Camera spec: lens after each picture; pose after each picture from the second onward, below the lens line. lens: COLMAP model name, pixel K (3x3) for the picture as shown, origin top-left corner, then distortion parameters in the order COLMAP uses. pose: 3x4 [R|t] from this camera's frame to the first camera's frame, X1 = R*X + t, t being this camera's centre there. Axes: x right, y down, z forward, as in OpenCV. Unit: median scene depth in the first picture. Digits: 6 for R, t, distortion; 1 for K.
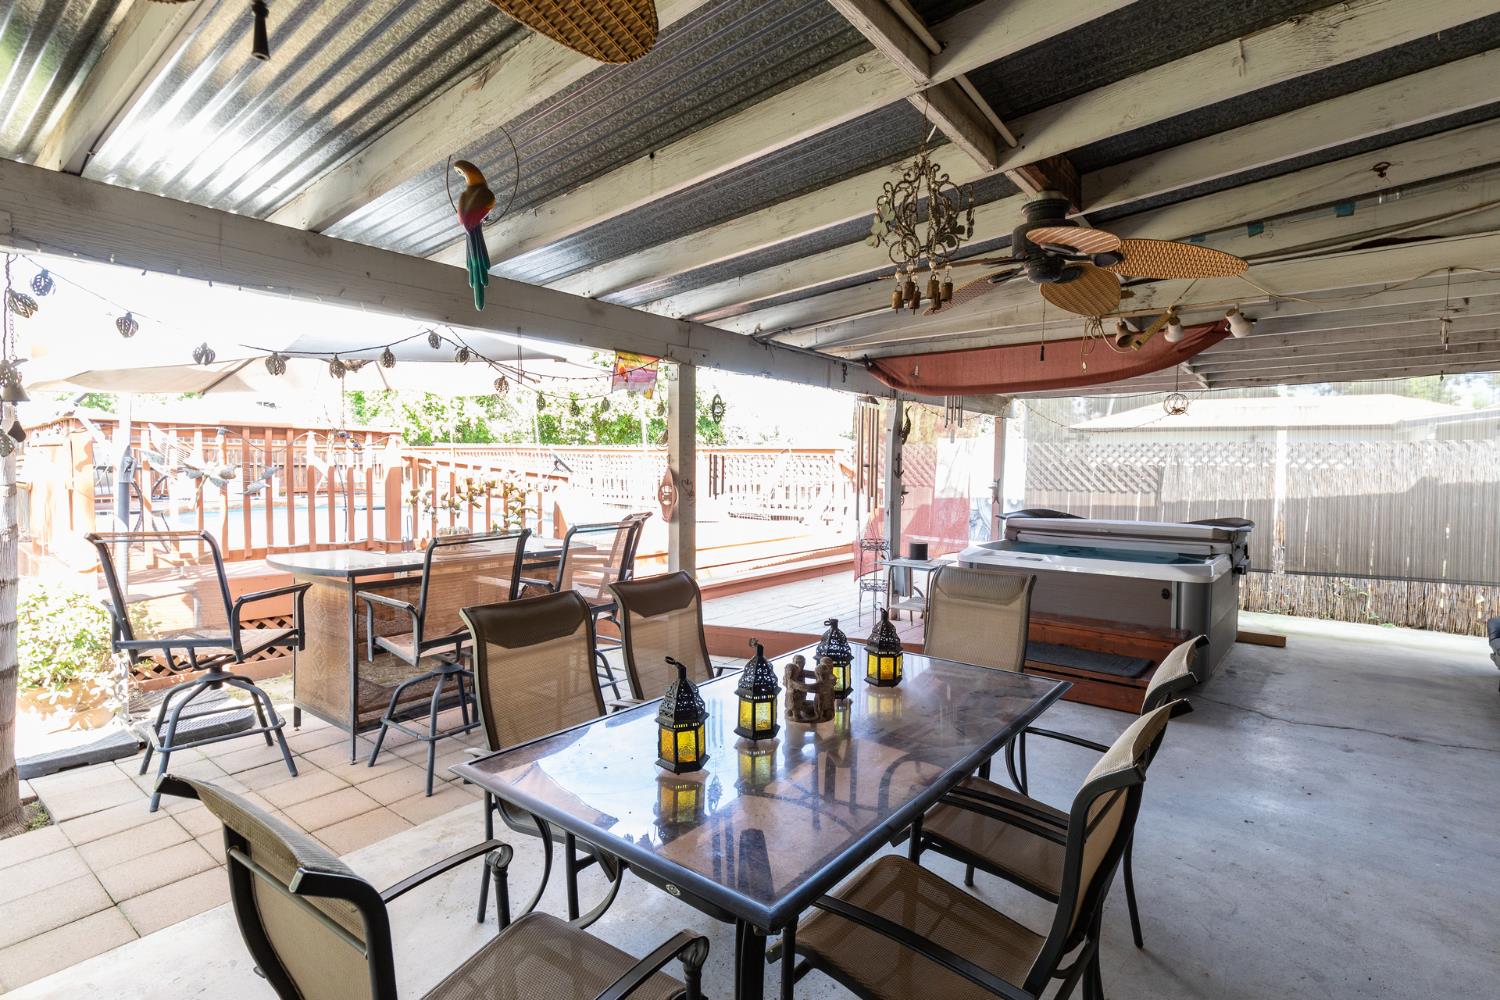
lens RADIAL K [[731.9, 0, 776.8], [0, 731.9, 497.6], [0, 0, 1]] dist [0.012476, 0.000209]
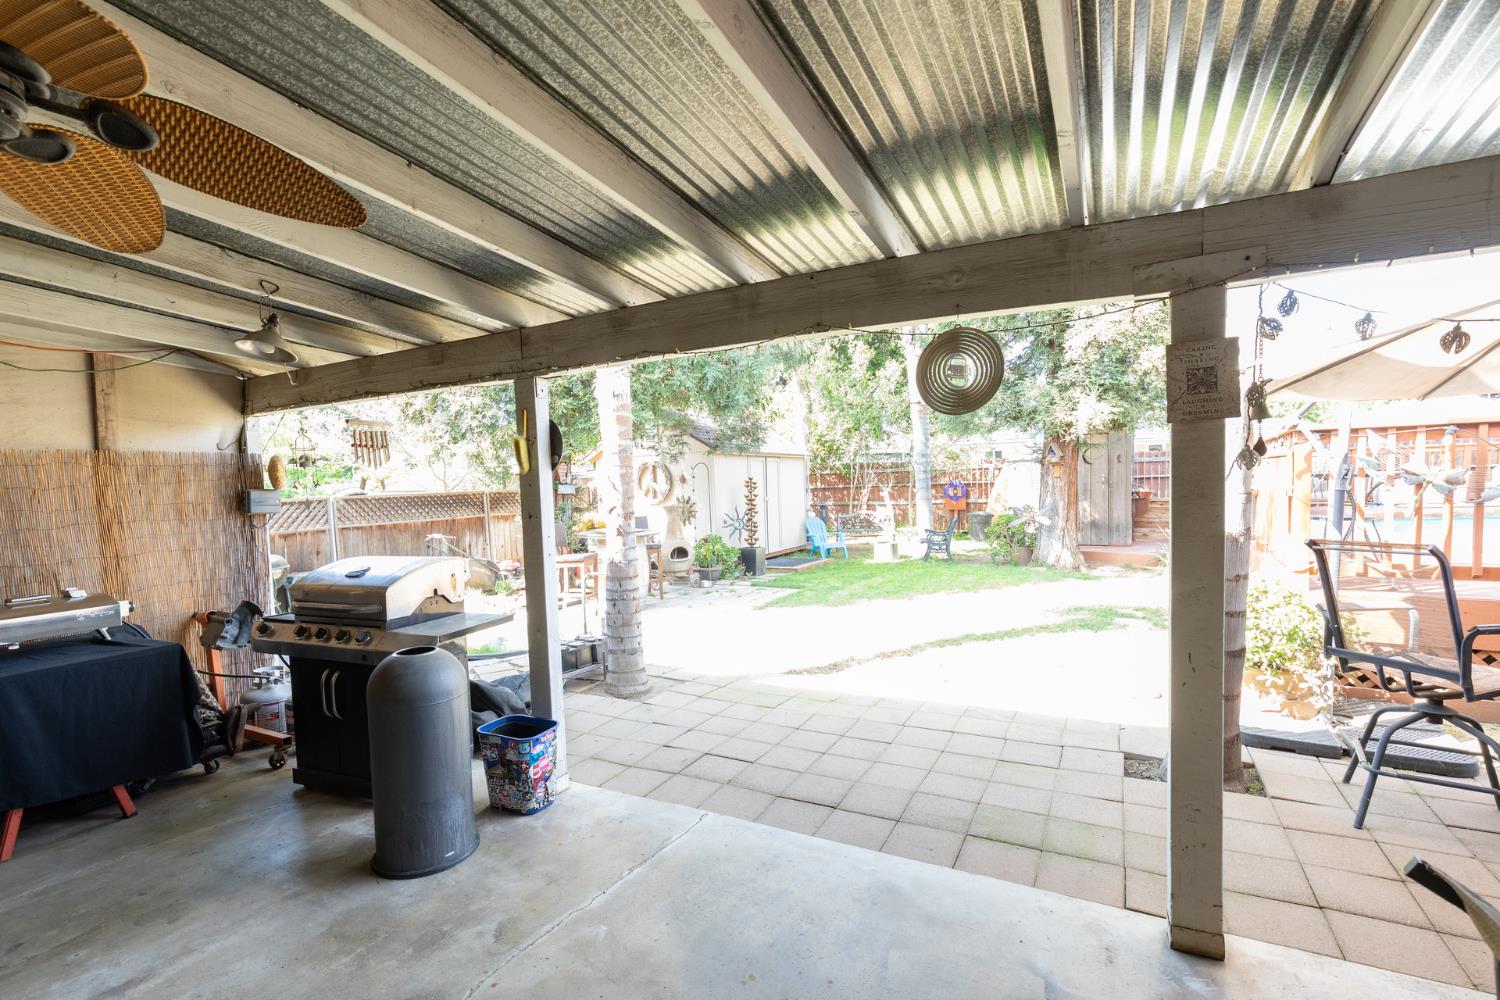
lens RADIAL K [[702.7, 0, 715.6], [0, 702.7, 526.9], [0, 0, 1]] dist [-0.000750, -0.000086]
pose [[0.127890, 0.047711, -0.990640, -0.035926], [-0.013486, 0.998834, 0.046365, -0.002824], [0.991697, 0.007430, 0.128384, 0.026520]]
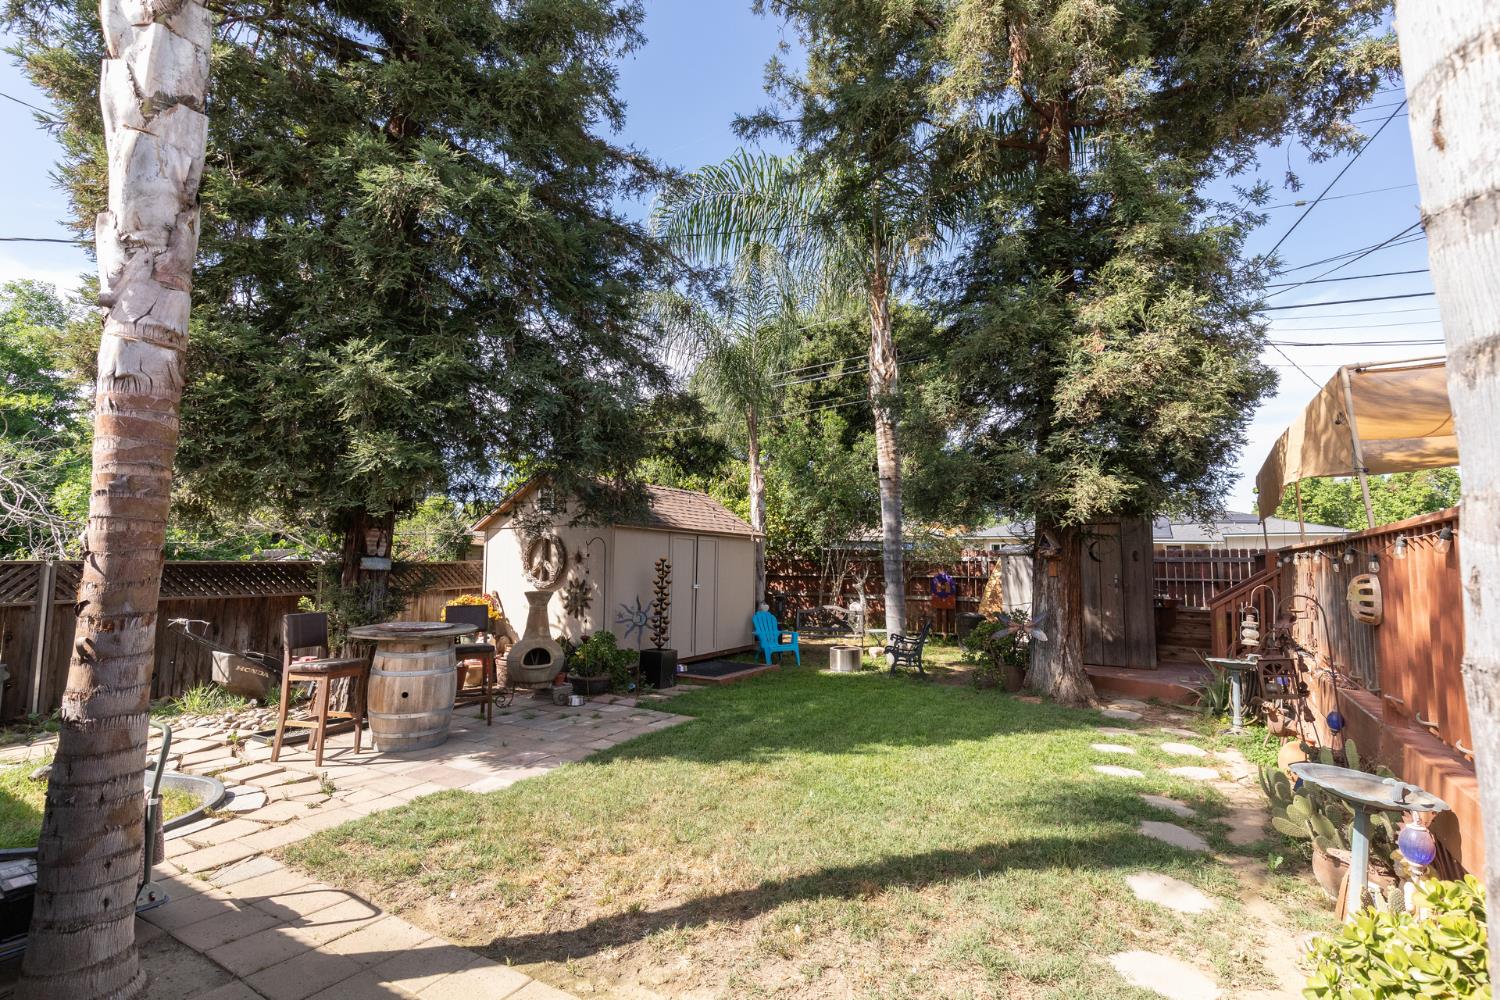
lens RADIAL K [[690.4, 0, 733.5], [0, 690.4, 507.7], [0, 0, 1]] dist [0.009434, 0.000108]
pose [[0.121698, -0.089956, -0.988482, -0.104797], [-0.056767, 0.993624, -0.097413, -0.006335], [0.990942, 0.067968, 0.115816, 0.079371]]
